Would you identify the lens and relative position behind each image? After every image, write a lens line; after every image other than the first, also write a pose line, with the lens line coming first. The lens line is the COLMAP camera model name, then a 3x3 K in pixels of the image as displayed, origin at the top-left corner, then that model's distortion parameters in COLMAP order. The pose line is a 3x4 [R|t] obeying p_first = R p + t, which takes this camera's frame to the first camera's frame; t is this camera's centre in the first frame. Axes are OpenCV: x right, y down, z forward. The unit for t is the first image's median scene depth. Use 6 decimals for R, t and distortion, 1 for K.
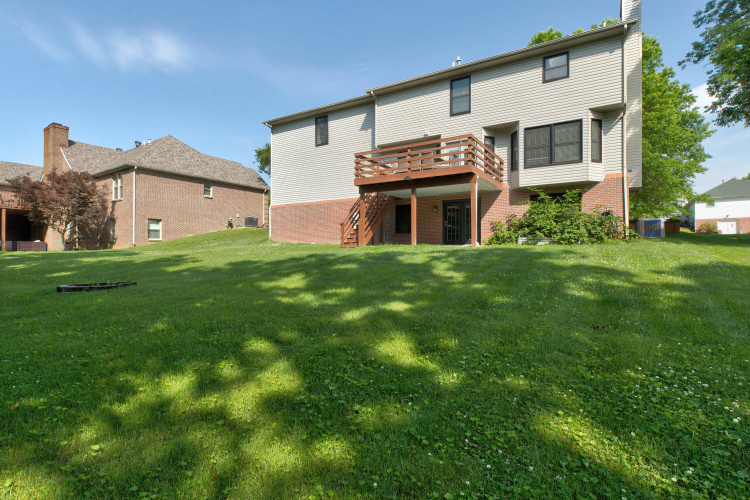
lens RADIAL K [[383.3, 0, 378.3], [0, 383.3, 252.5], [0, 0, 1]] dist [0.003146, 0.000662]
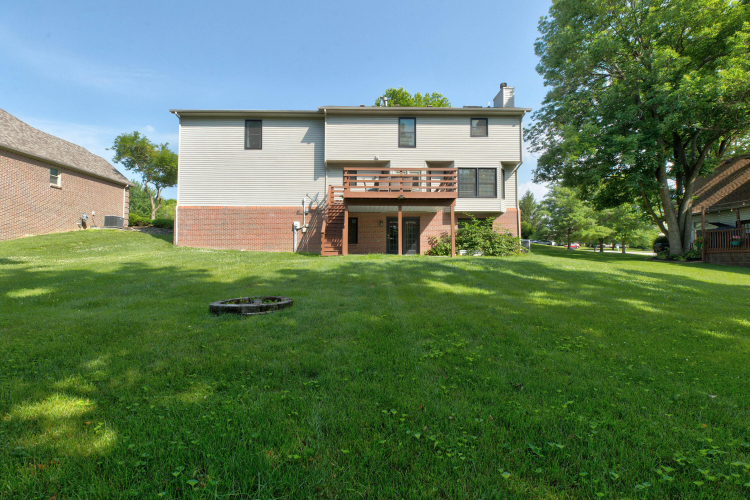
lens RADIAL K [[348.6, 0, 372.8], [0, 348.6, 248.3], [0, 0, 1]] dist [0.003267, 0.000792]
pose [[0.849738, 0.025554, 0.526585, -0.420007], [-0.006852, 0.999276, -0.037435, 0.000723], [-0.527160, 0.028202, 0.849298, 0.122494]]
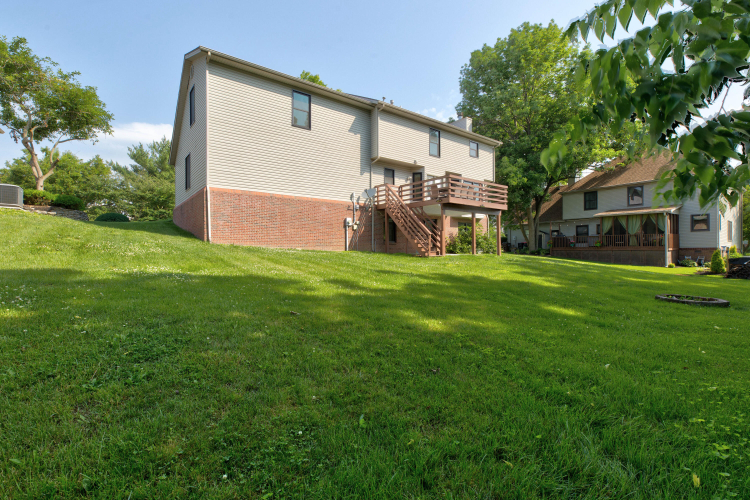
lens RADIAL K [[348.6, 0, 372.8], [0, 348.6, 248.3], [0, 0, 1]] dist [0.003267, 0.000792]
pose [[0.343116, 0.007975, 0.939259, -0.942967], [-0.002496, 0.999968, -0.007578, -0.025686], [-0.939290, 0.000256, 0.343125, 0.732627]]
